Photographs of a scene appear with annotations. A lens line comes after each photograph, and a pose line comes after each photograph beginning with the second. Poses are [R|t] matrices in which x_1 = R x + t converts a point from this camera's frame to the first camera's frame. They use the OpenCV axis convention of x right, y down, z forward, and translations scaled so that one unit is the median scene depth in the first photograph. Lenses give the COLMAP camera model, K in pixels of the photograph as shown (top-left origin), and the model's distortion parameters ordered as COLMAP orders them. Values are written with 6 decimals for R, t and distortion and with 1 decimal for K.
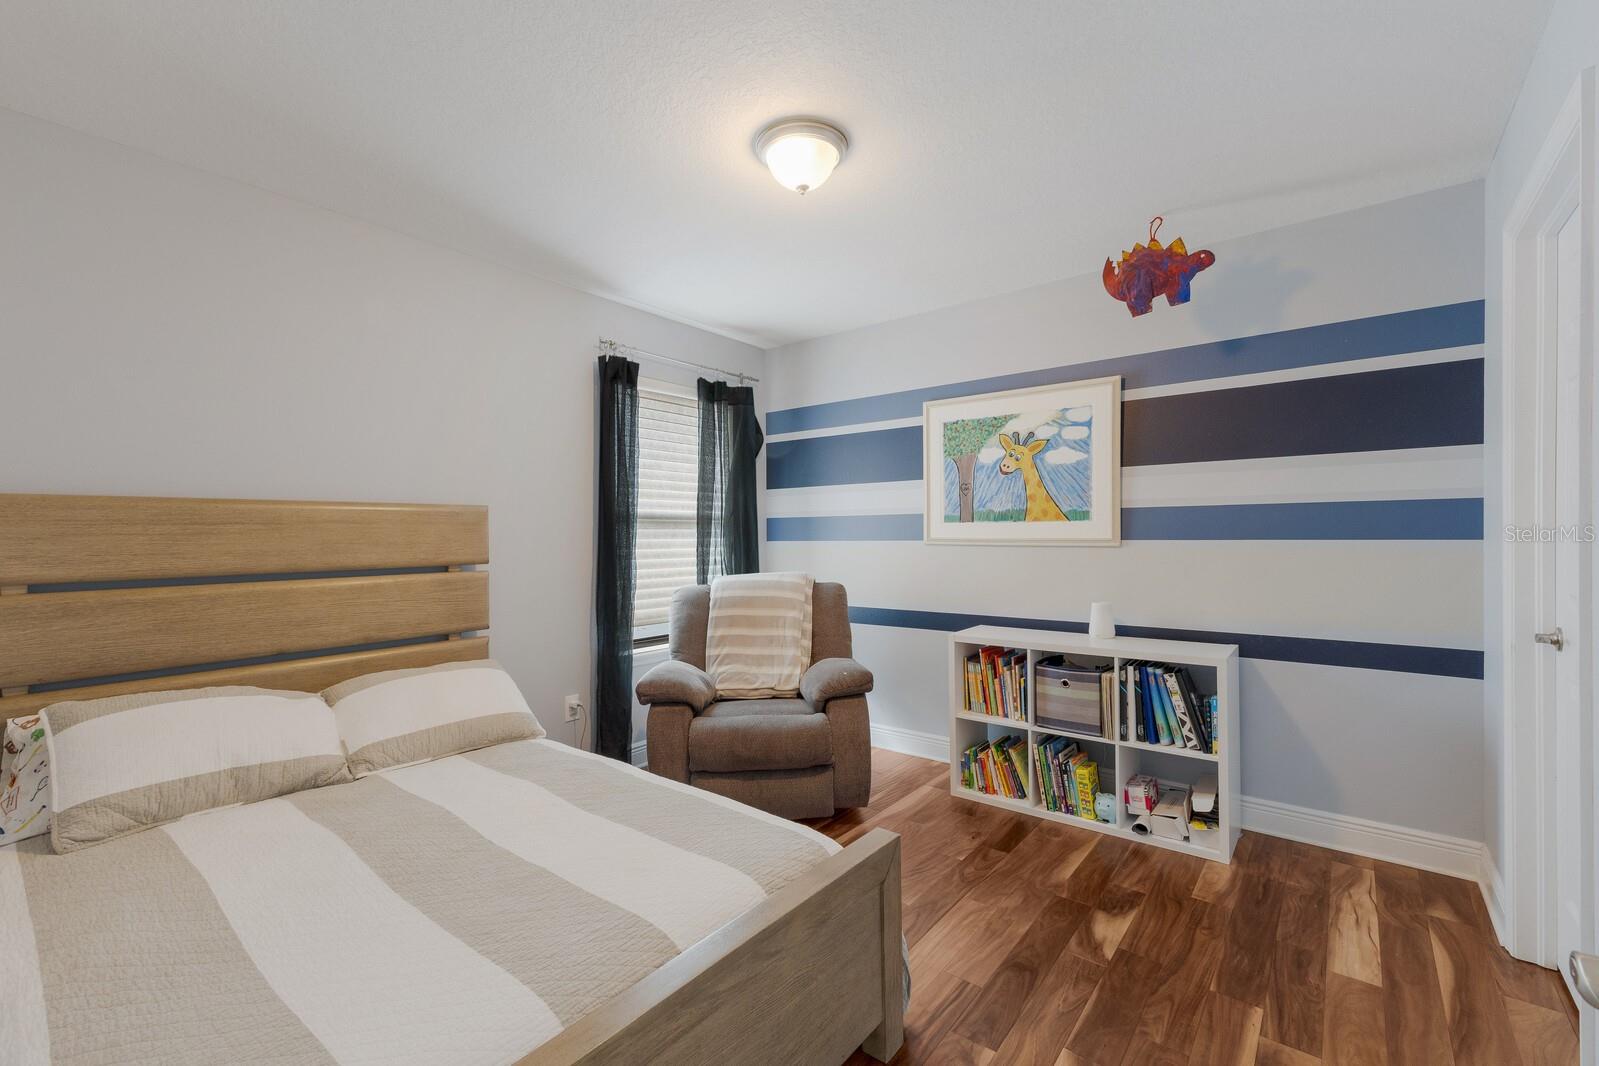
lens RADIAL K [[685.0, 0, 796.6], [0, 685.0, 530.9], [0, 0, 1]] dist [0.017414, -0.002091]
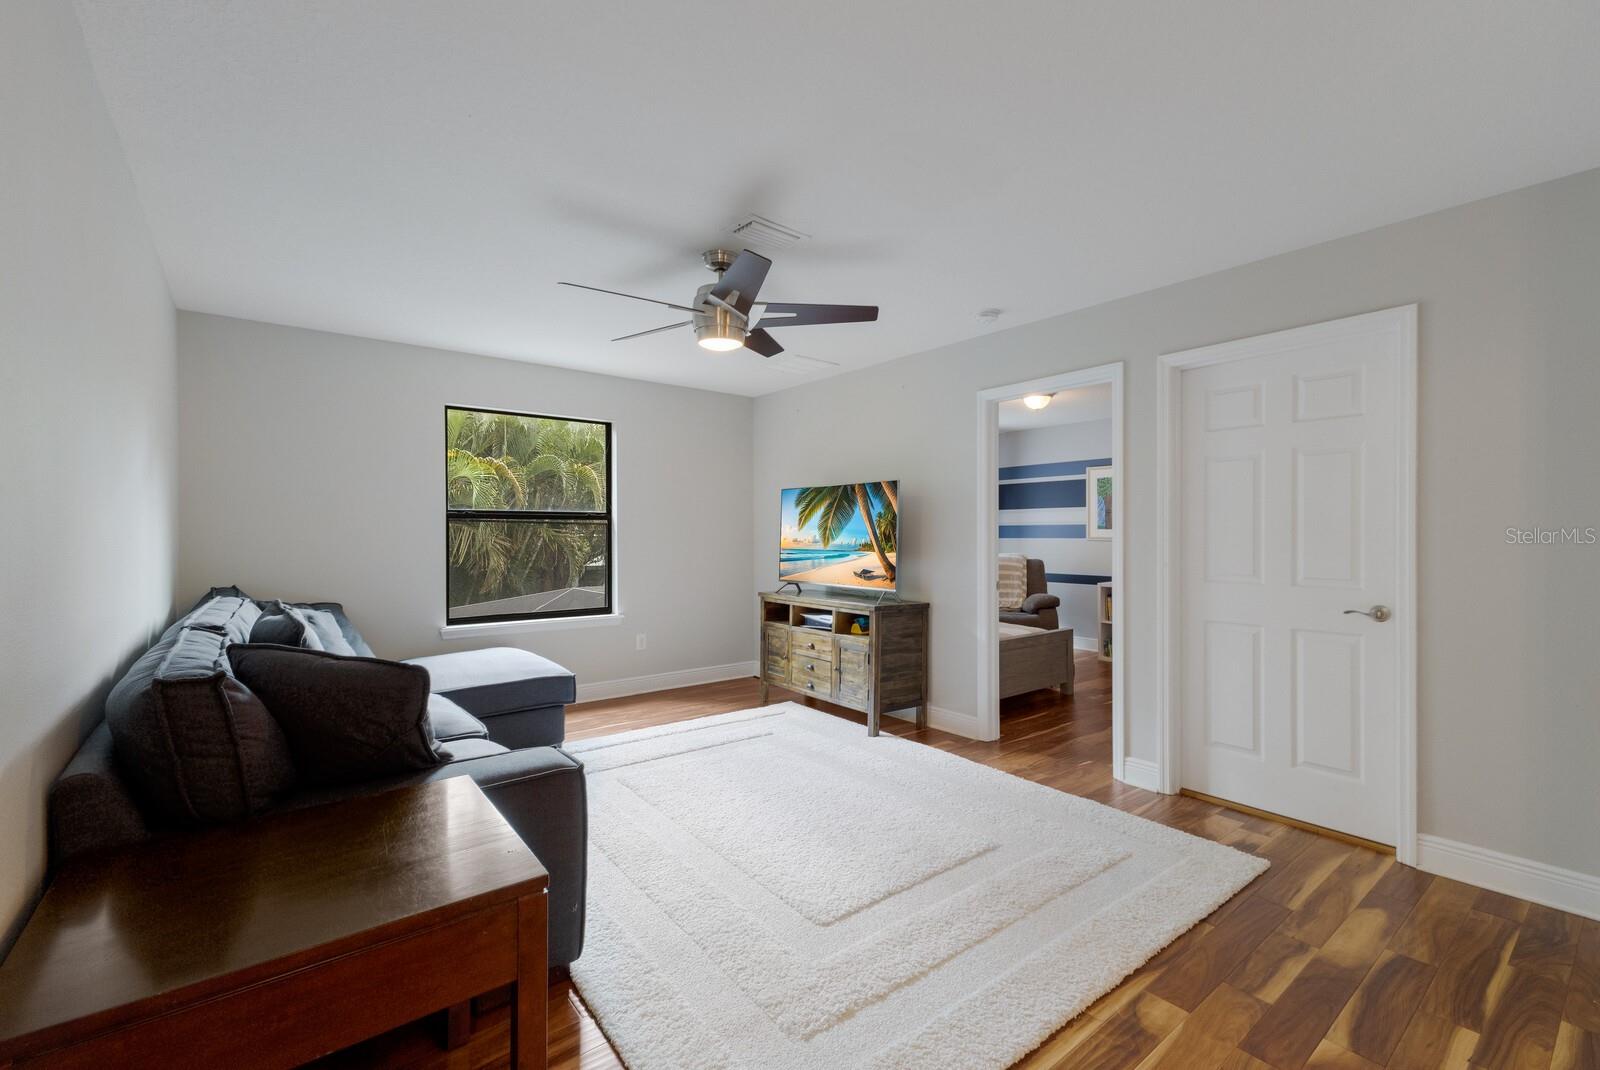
lens RADIAL K [[685.5, 0, 815.0], [0, 685.5, 534.4], [0, 0, 1]] dist [0.017414, -0.002091]
pose [[0.979054, 0.007701, -0.203457, -0.178506], [-0.007629, 0.999970, 0.001138, 0.006811], [0.203459, 0.000438, 0.979083, -1.114979]]
